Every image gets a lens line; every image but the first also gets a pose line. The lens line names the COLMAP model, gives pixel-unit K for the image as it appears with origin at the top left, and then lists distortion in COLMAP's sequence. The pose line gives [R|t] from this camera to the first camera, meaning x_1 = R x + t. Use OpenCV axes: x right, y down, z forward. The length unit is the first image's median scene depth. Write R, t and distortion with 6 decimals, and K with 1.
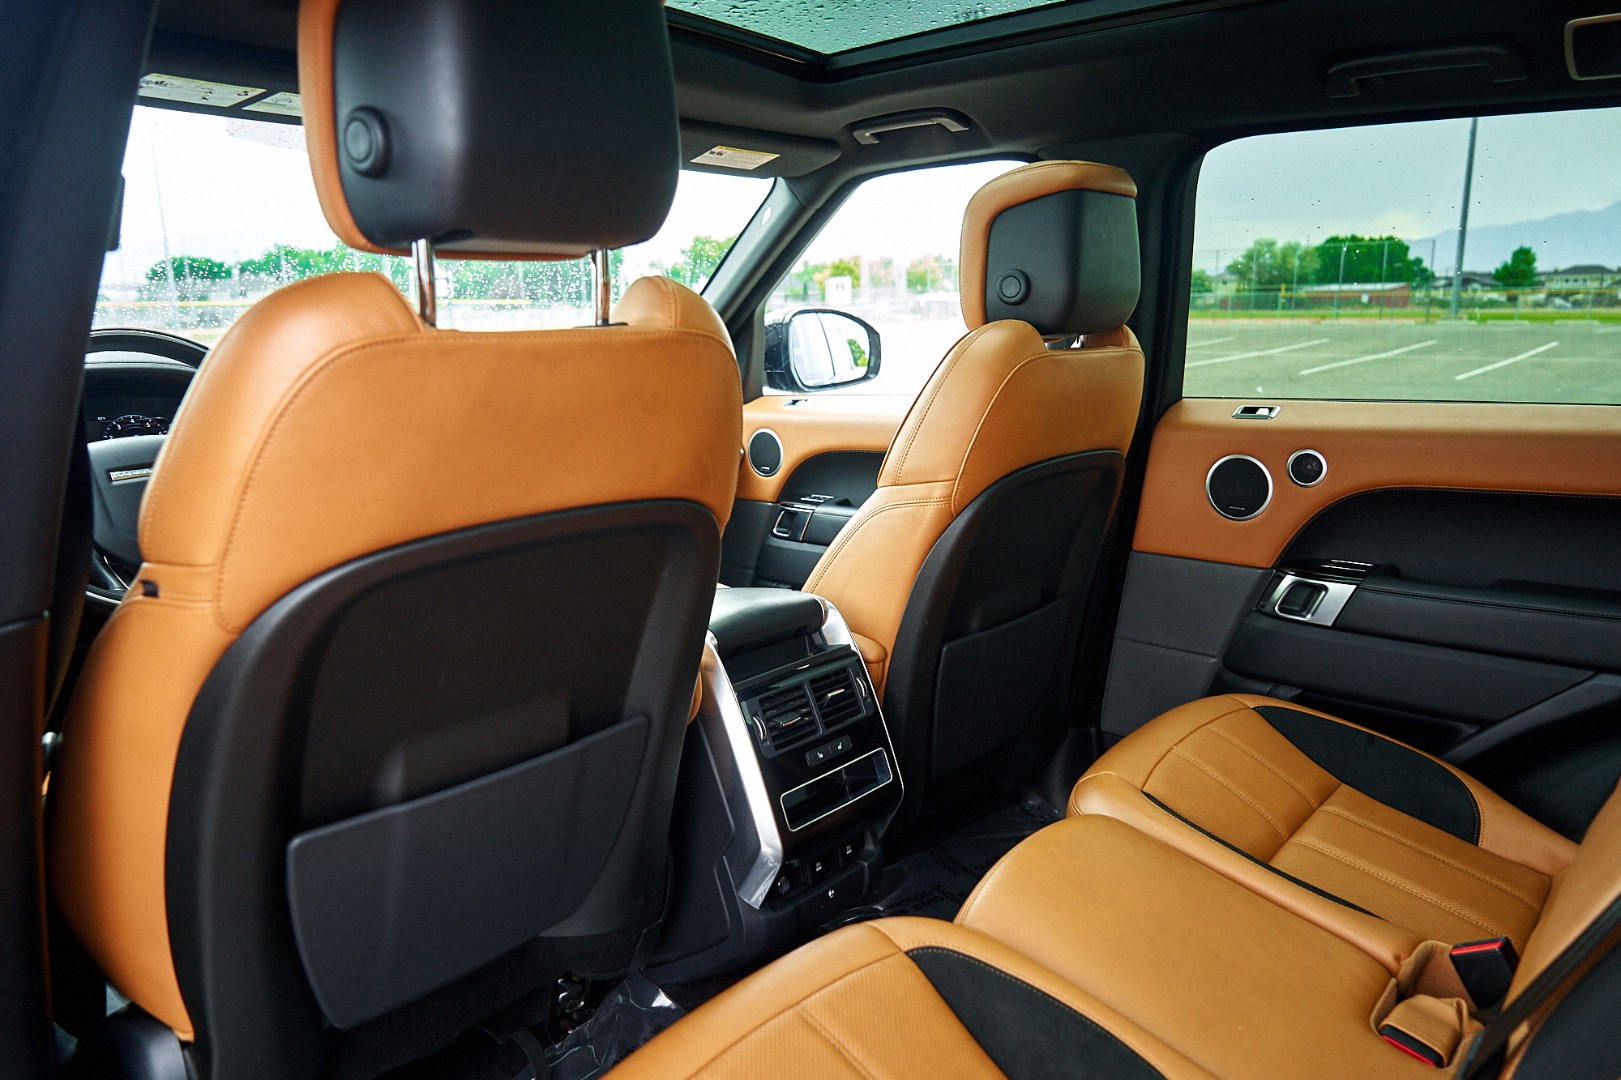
lens RADIAL K [[1112.5, 0, 802.1], [0, 1112.5, 532.0], [0, 0, 1]] dist [0.008189, -0.006748]
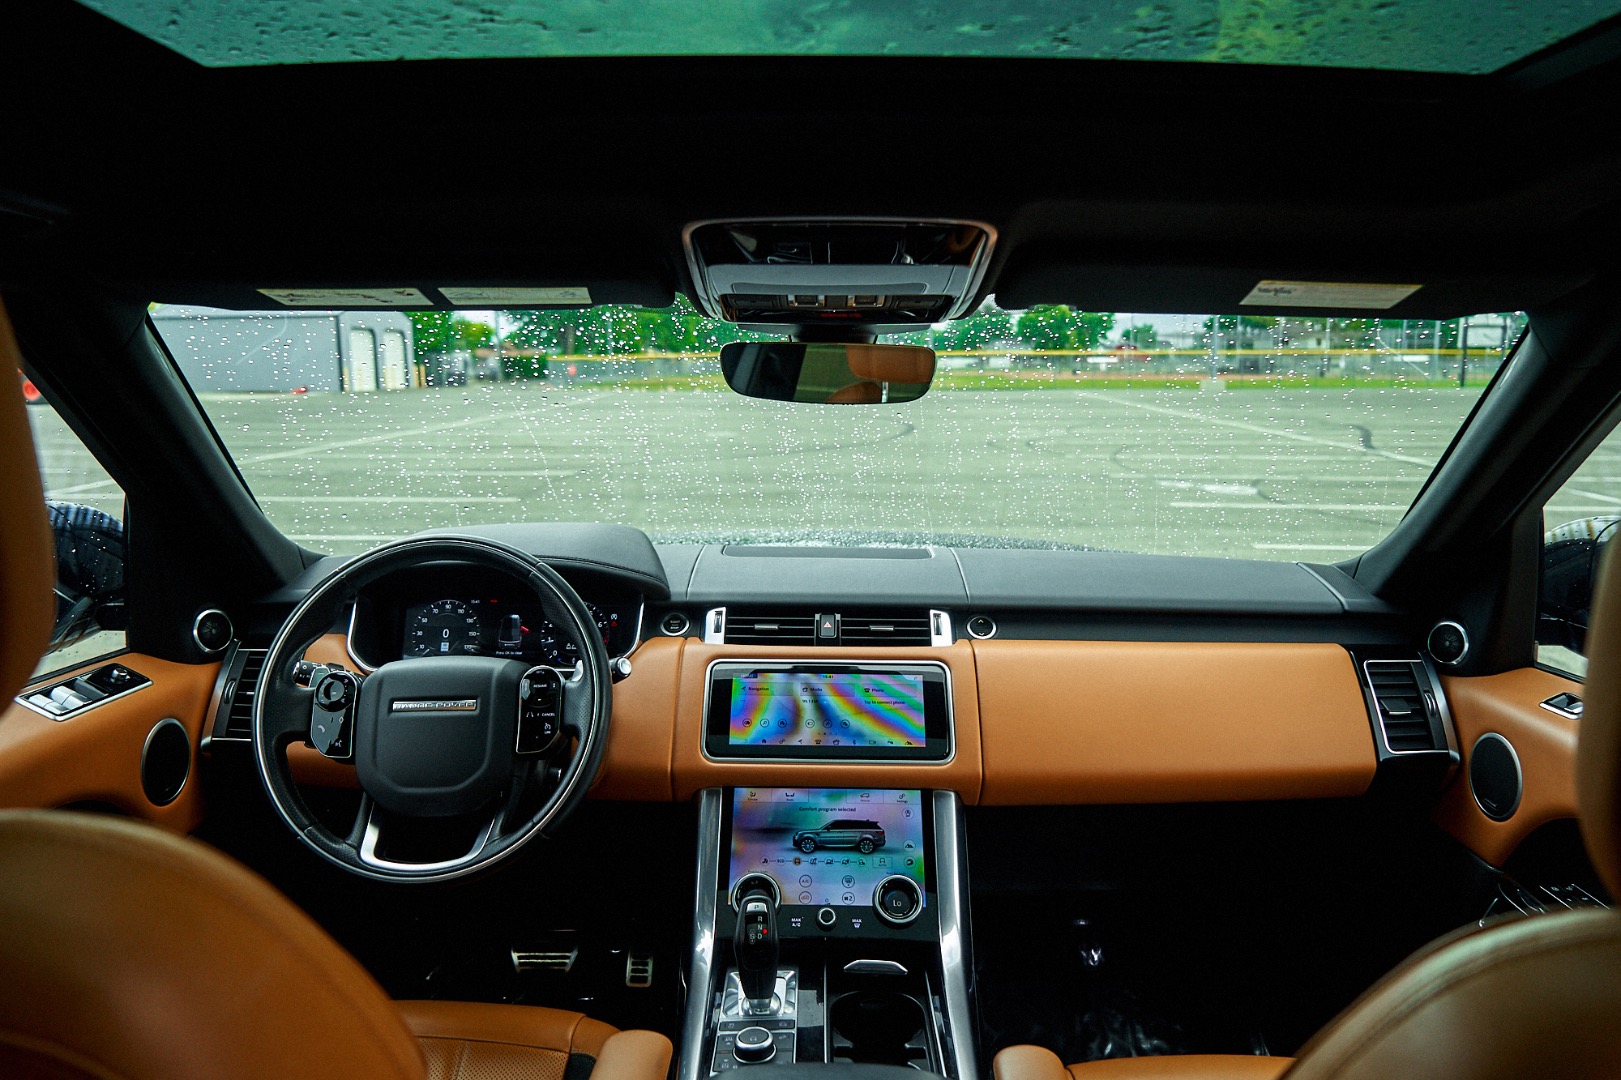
lens RADIAL K [[1112.5, 0, 801.2], [0, 1112.5, 537.1], [0, 0, 1]] dist [0.008189, -0.006748]
pose [[0.638489, 0.134635, -0.757763, 0.248129], [-0.159514, 0.986350, 0.040843, -0.268539], [0.752919, 0.094796, 0.651250, 0.637770]]
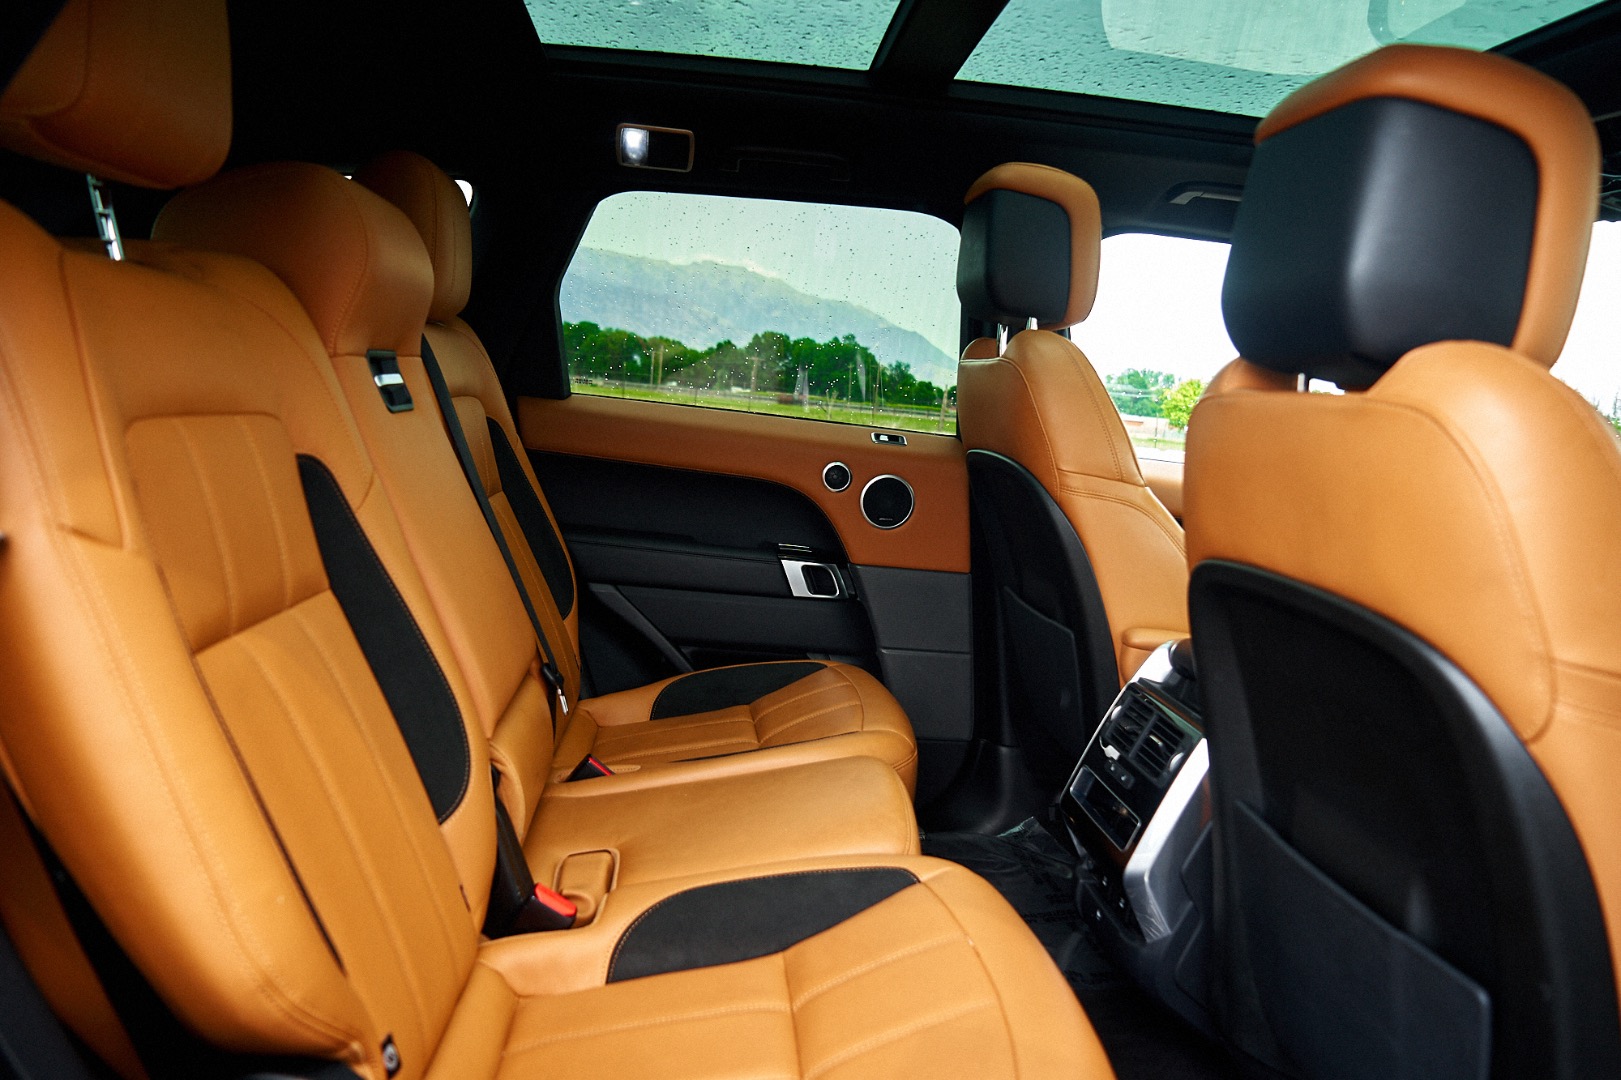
lens RADIAL K [[1112.5, 0, 810.0], [0, 1112.5, 547.8], [0, 0, 1]] dist [0.008189, -0.006748]
pose [[-0.690846, 0.047497, -0.721440, 0.896722], [-0.222389, 0.935503, 0.274548, -0.204249], [0.687950, 0.350111, -0.635726, 1.298954]]
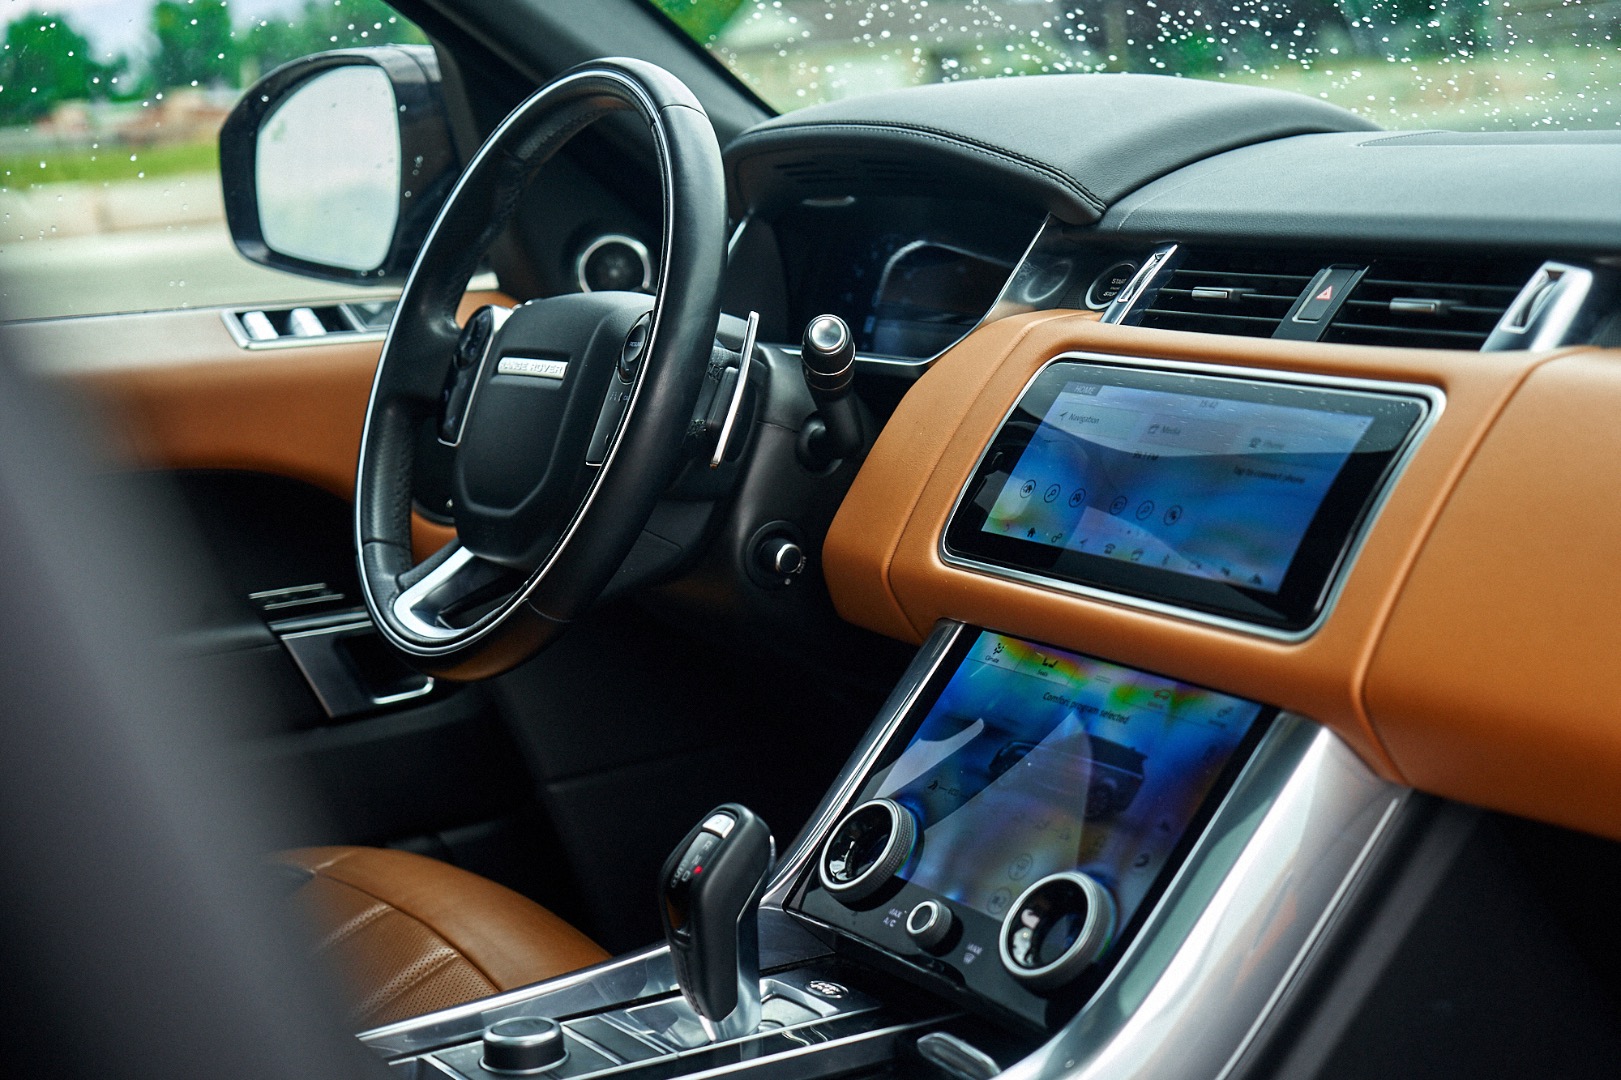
lens RADIAL K [[2552.3, 0, 805.2], [0, 2552.3, 551.4], [0, 0, 1]] dist [0.002118, 0.000000]
pose [[-0.316714, 0.211944, -0.924539, 0.418918], [-0.107433, 0.960428, 0.256974, -0.276124], [0.942417, 0.180713, -0.281411, 1.443844]]
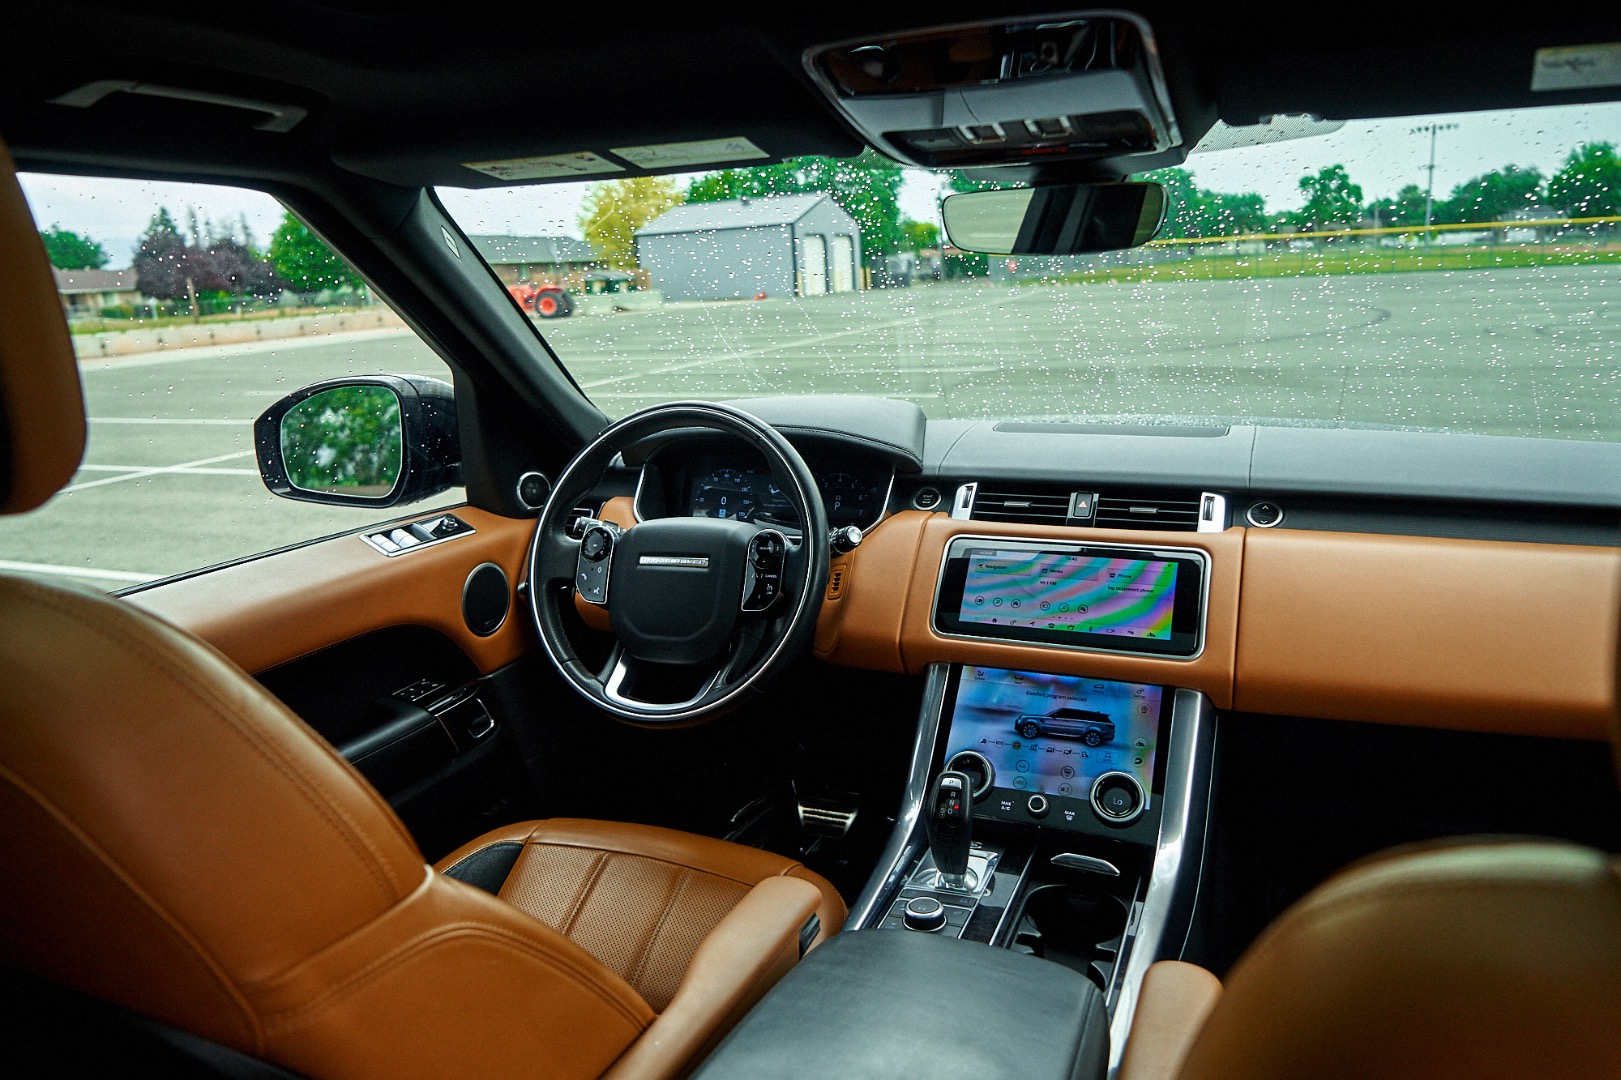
lens RADIAL K [[1112.5, 0, 809.4], [0, 1112.5, 538.7], [0, 0, 1]] dist [0.008189, -0.006748]
pose [[0.307117, 0.226393, -0.924351, 0.314109], [-0.146123, 0.970992, 0.189267, -0.268644], [0.940387, 0.076941, 0.331289, 0.800451]]
